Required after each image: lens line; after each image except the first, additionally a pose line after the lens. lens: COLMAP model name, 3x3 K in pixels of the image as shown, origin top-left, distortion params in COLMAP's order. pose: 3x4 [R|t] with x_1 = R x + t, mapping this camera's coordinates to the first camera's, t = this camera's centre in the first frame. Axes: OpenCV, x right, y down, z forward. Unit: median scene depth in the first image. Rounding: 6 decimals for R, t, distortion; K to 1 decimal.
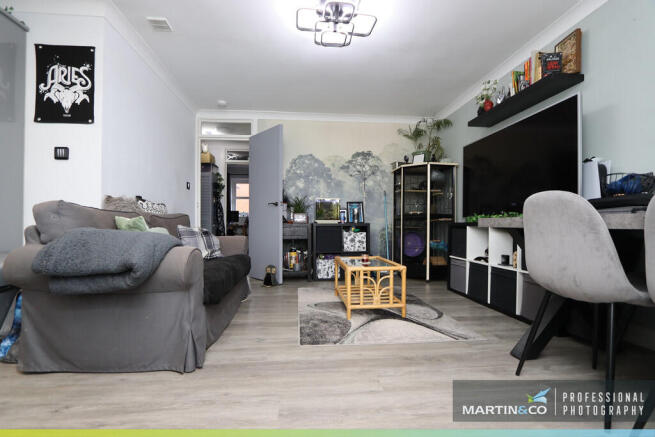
lens RADIAL K [[298.6, 0, 325.3], [0, 298.6, 223.3], [0, 0, 1]] dist [-0.022115, 0.001230]
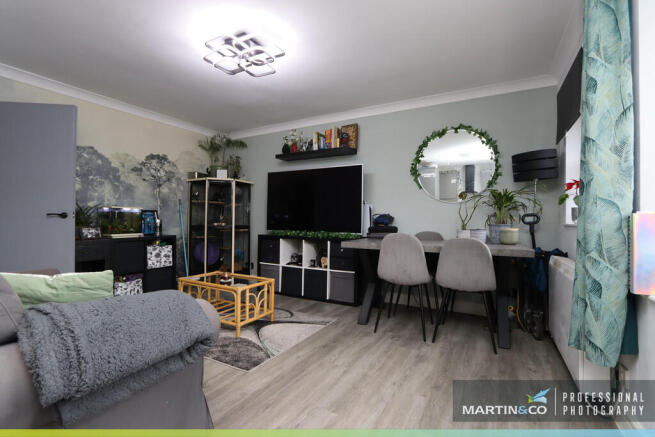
lens RADIAL K [[298.6, 0, 325.3], [0, 298.6, 223.3], [0, 0, 1]] dist [-0.022115, 0.001230]
pose [[0.572881, -0.003472, 0.819632, -0.410016], [-0.013825, 0.999808, 0.013898, -0.068561], [-0.819522, -0.019293, 0.572722, 0.095349]]
